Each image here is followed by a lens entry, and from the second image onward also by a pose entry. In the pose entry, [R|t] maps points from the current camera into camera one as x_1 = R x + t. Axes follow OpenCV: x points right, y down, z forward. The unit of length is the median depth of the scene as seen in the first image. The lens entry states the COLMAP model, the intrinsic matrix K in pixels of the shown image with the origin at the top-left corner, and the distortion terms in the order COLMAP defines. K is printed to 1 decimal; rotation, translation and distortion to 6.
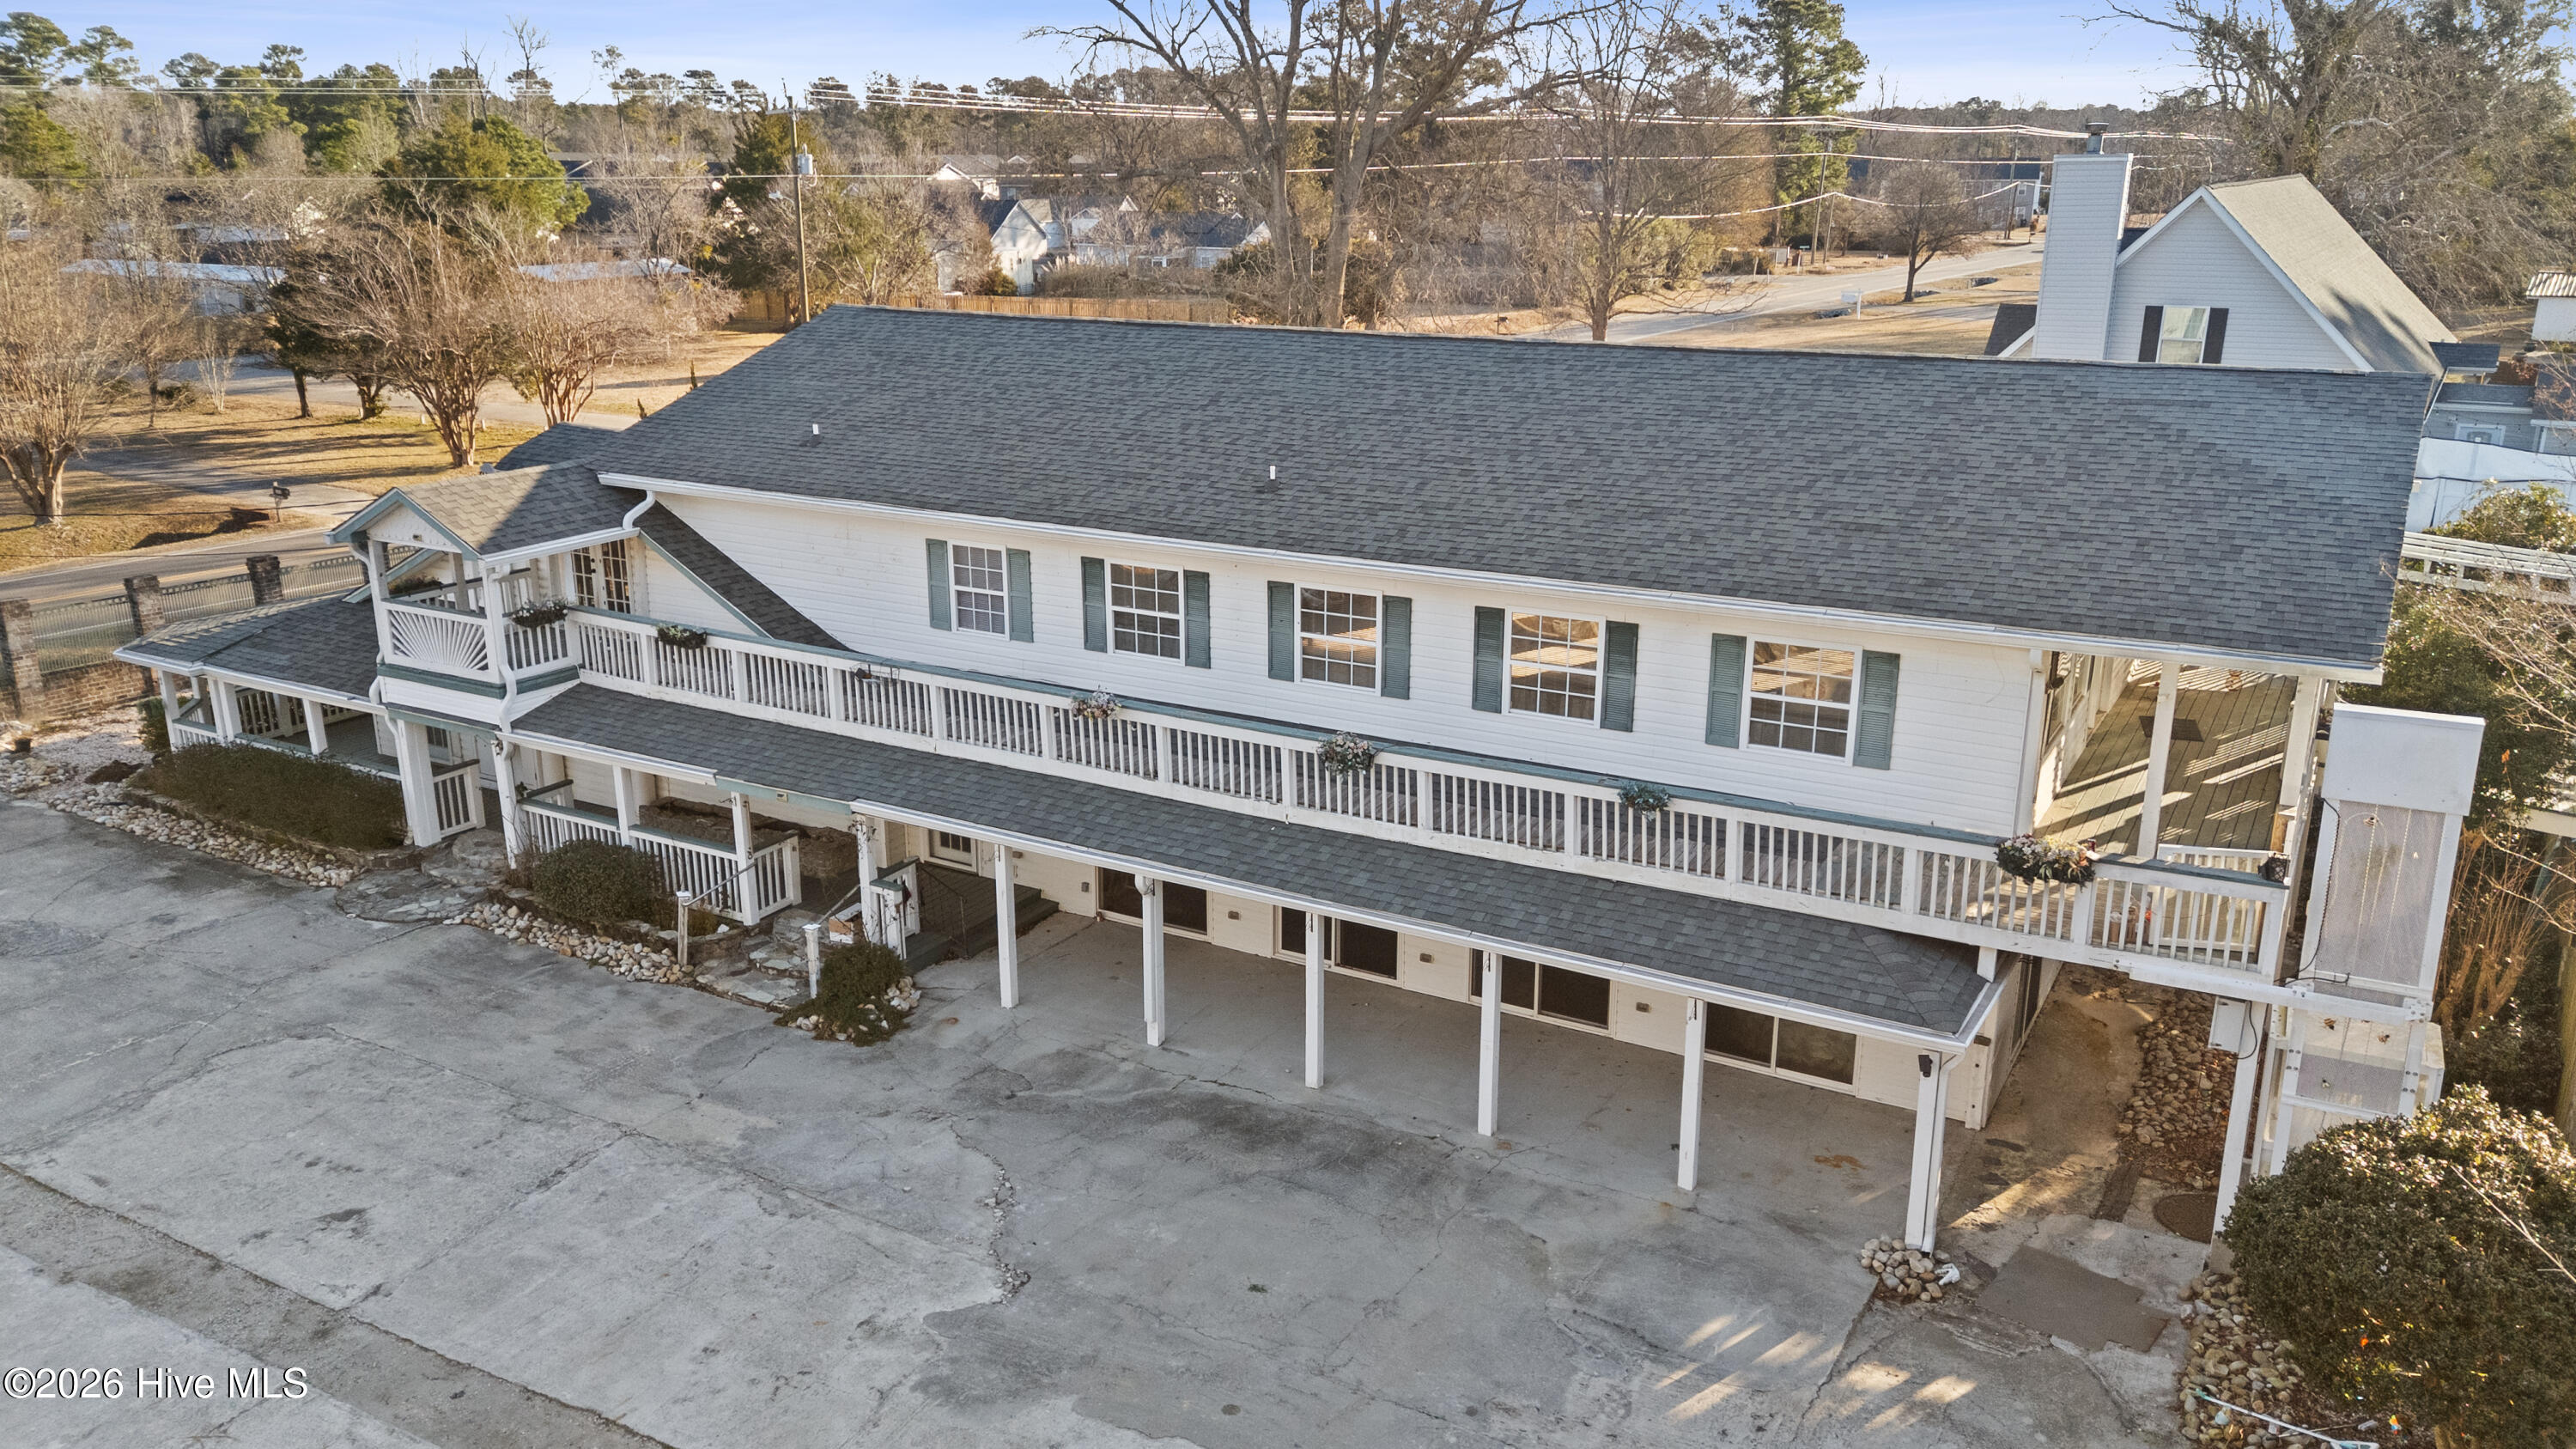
lens RADIAL K [[1873.0, 0, 1288.0], [0, 1873.0, 724.5], [0, 0, 1]] dist [0.115283, -0.132252]
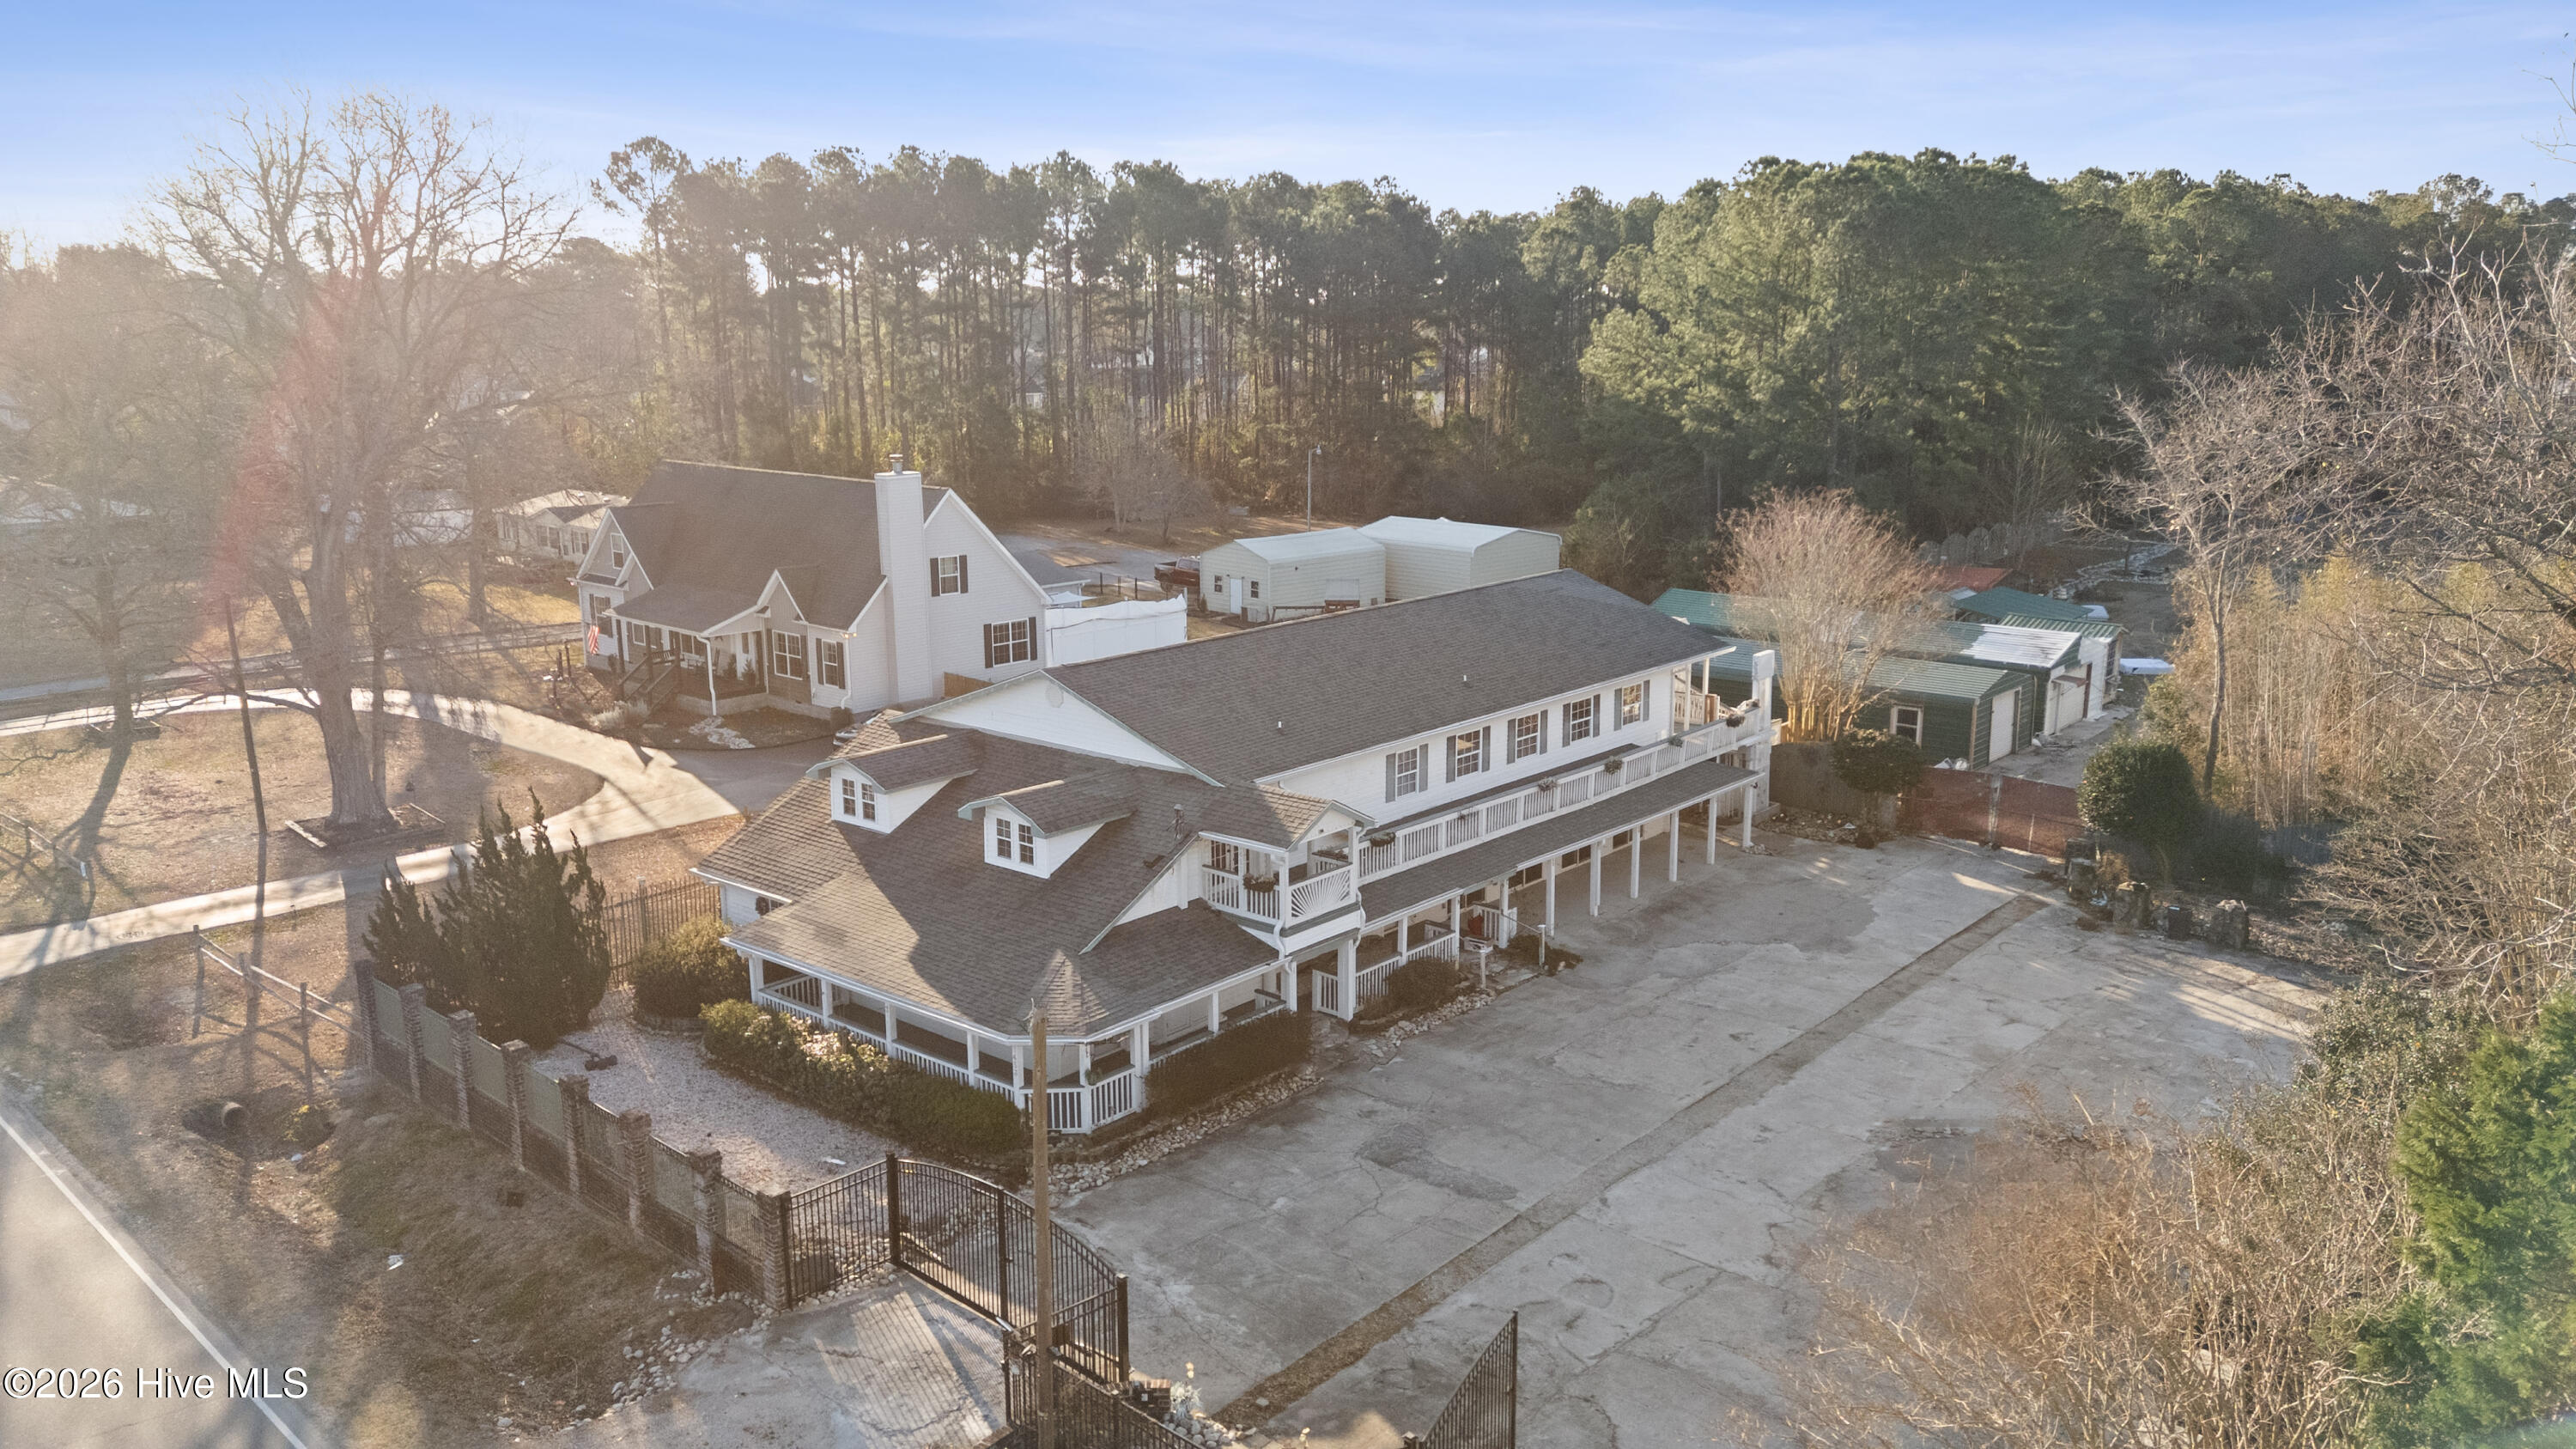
lens RADIAL K [[1873.0, 0, 1288.0], [0, 1873.0, 724.5], [0, 0, 1]] dist [0.115283, -0.132252]
pose [[0.188901, -0.206514, 0.960036, -2.203744], [0.281771, 0.947926, 0.148466, -0.477746], [-0.940703, 0.242464, 0.237253, 0.721950]]
